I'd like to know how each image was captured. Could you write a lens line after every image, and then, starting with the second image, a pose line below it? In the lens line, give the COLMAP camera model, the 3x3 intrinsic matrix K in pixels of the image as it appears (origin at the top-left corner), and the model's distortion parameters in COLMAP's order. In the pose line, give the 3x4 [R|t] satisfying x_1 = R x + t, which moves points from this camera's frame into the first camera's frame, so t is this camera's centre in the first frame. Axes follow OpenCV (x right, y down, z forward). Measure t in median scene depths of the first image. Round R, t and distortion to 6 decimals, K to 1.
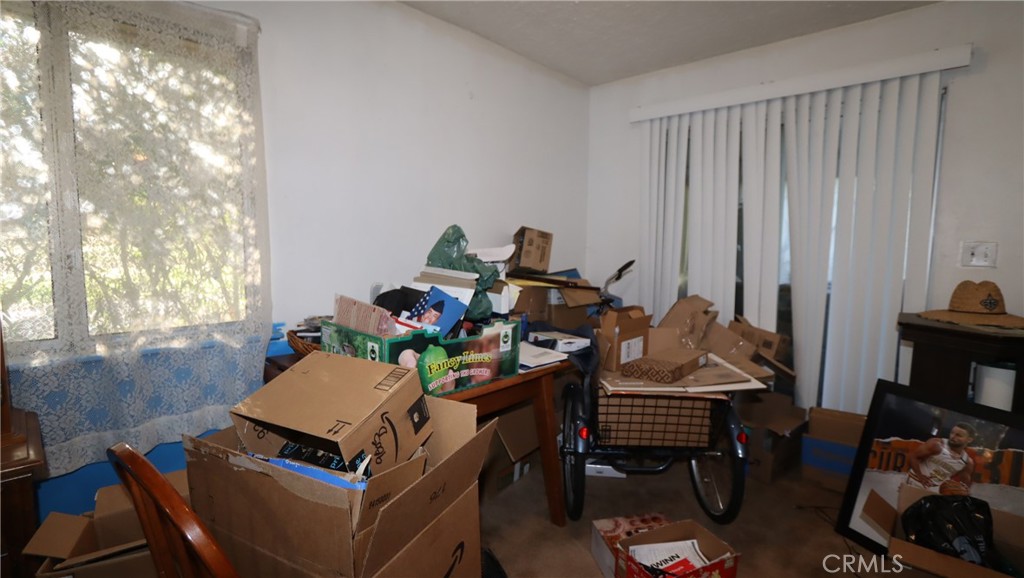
lens RADIAL K [[472.9, 0, 513.0], [0, 472.9, 289.3], [0, 0, 1]] dist [-0.017190, -0.000099]
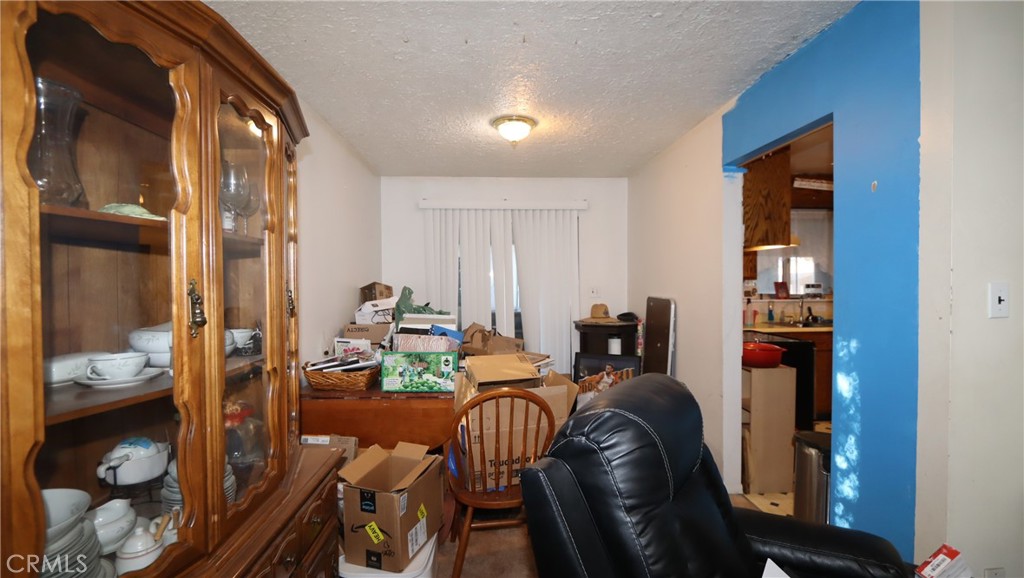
lens RADIAL K [[472.9, 0, 510.6], [0, 472.9, 284.6], [0, 0, 1]] dist [-0.017190, -0.000099]
pose [[0.705545, -0.024391, 0.708245, -0.952528], [0.081559, 0.995561, -0.046963, -0.039728], [-0.703956, 0.090898, 0.704403, -0.344428]]
